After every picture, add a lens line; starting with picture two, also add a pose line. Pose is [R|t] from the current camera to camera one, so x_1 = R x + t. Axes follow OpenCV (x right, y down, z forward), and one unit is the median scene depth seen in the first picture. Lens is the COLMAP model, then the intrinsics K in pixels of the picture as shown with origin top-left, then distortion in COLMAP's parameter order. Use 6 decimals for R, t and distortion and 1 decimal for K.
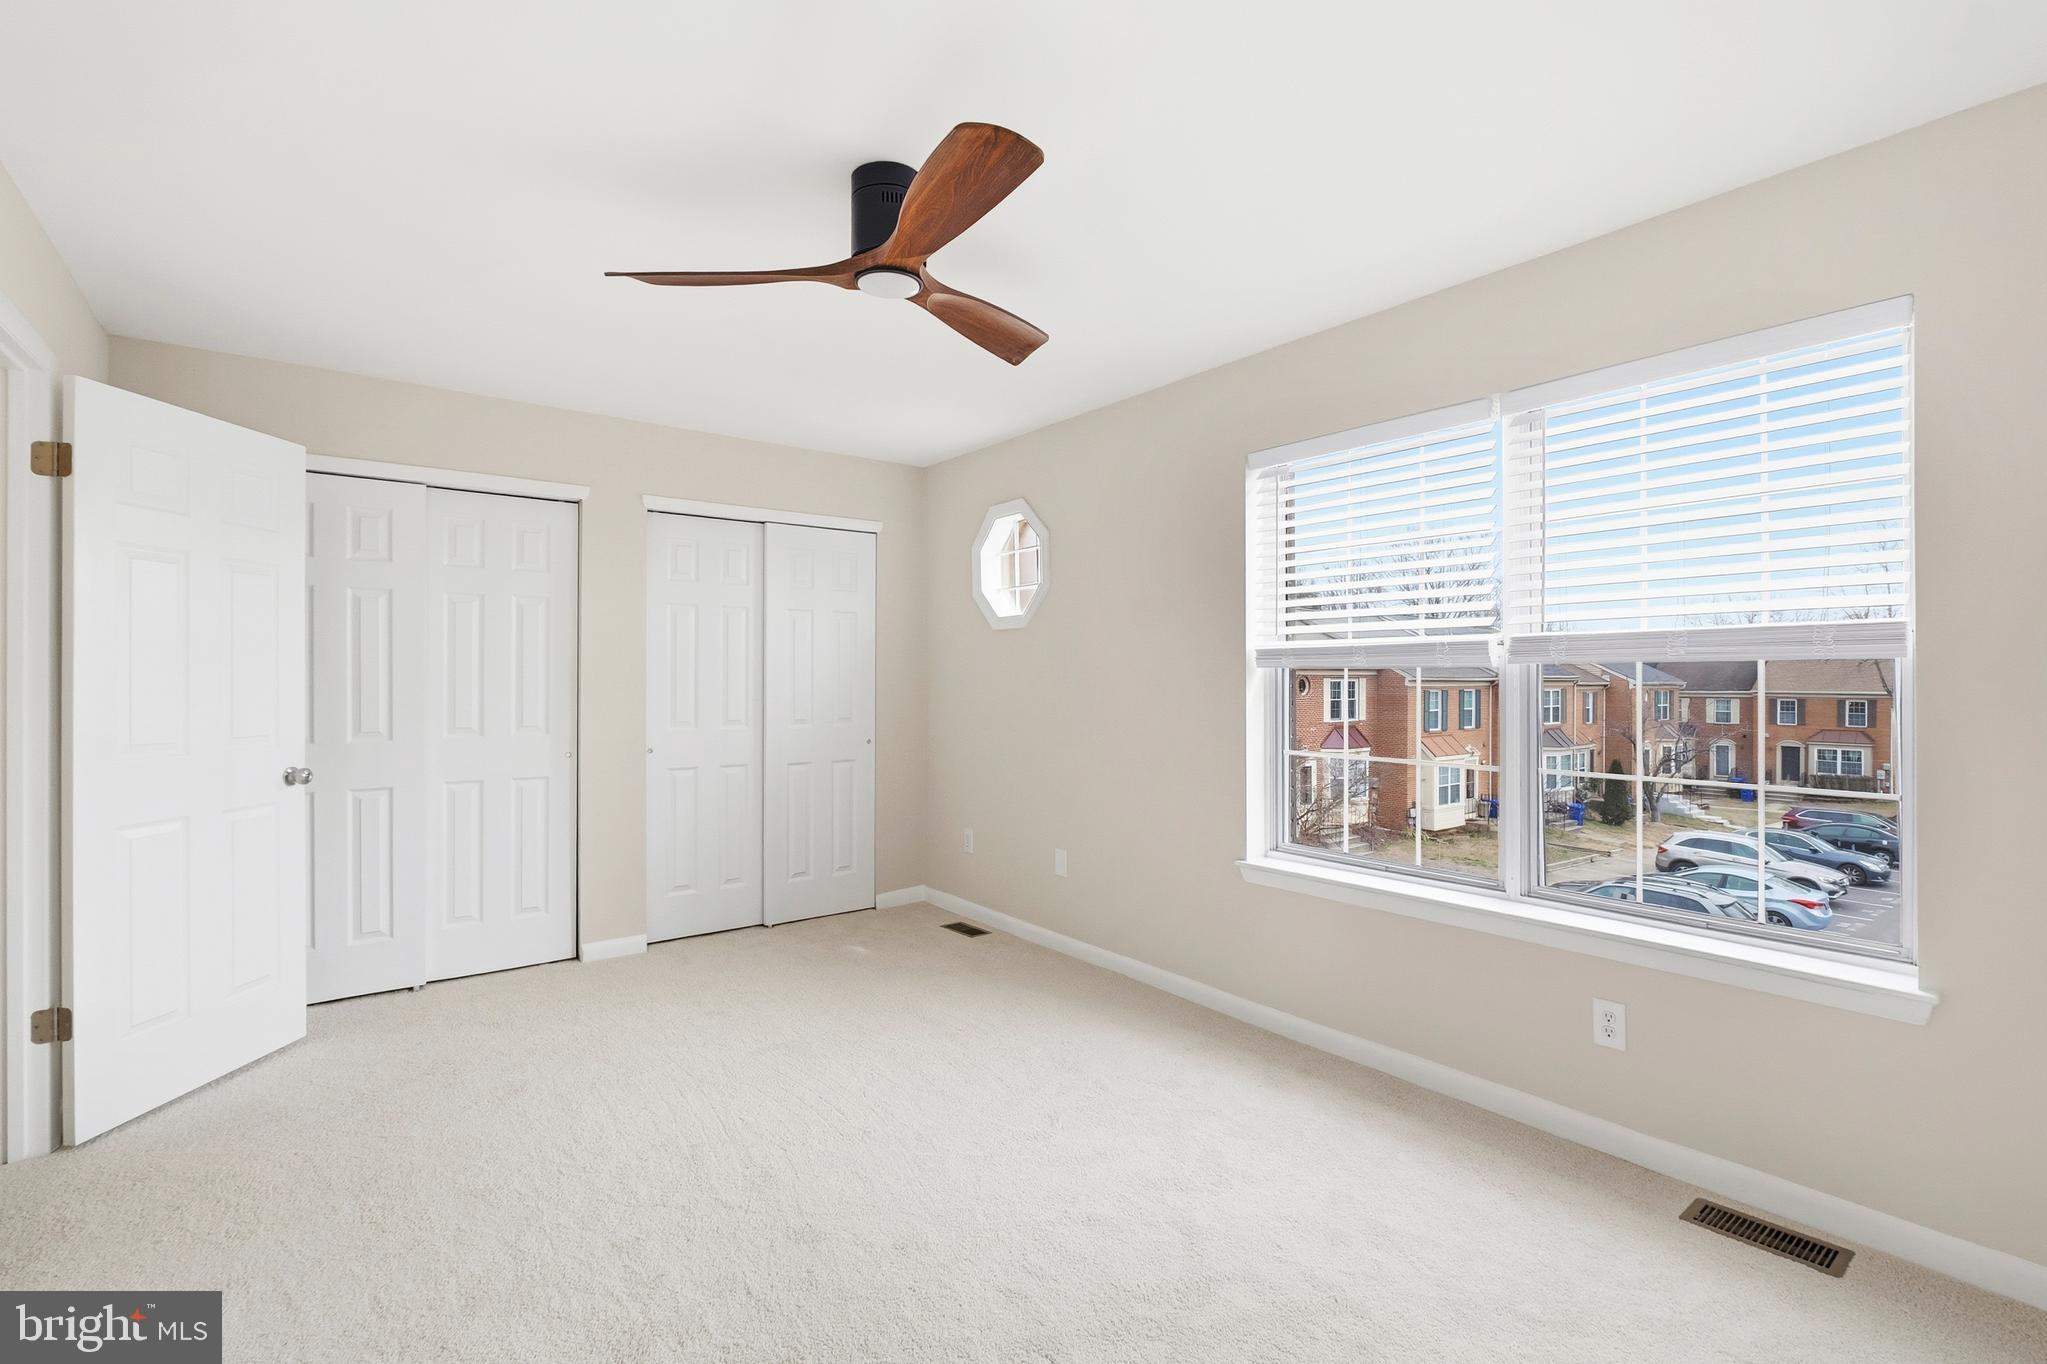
lens RADIAL K [[913.4, 0, 1037.4], [0, 913.4, 653.9], [0, 0, 1]] dist [0.000370, -0.007168]
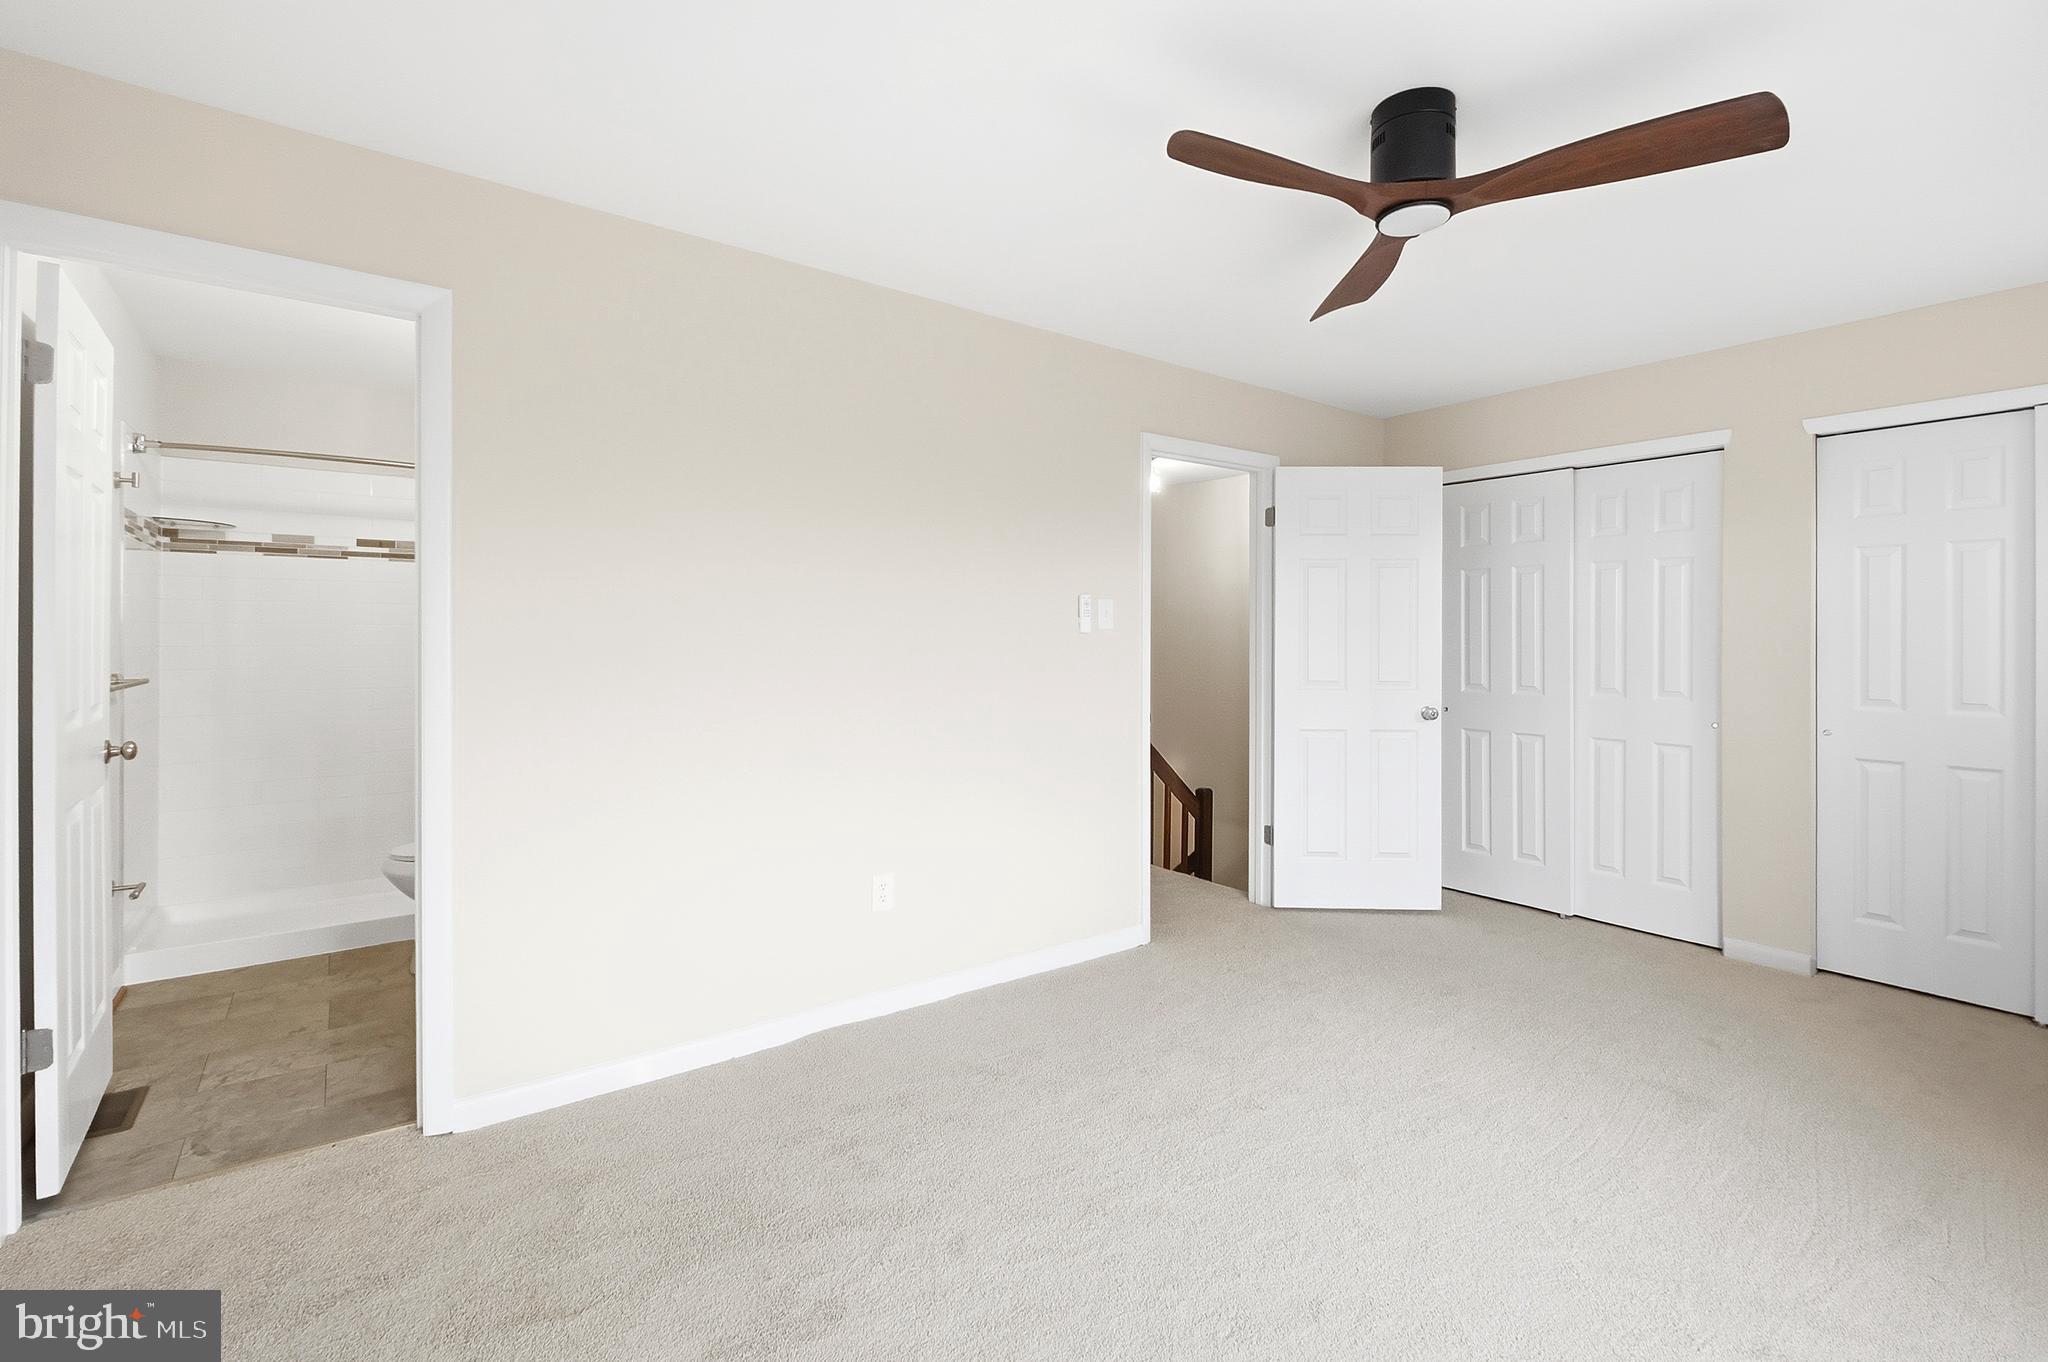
lens RADIAL K [[913.9, 0, 1037.9], [0, 913.9, 652.9], [0, 0, 1]] dist [0.000370, -0.007168]
pose [[-0.063006, 0.011558, -0.997946, 0.499122], [0.027400, 0.999576, 0.009847, 0.011990], [0.997637, -0.026723, -0.063296, 0.440240]]
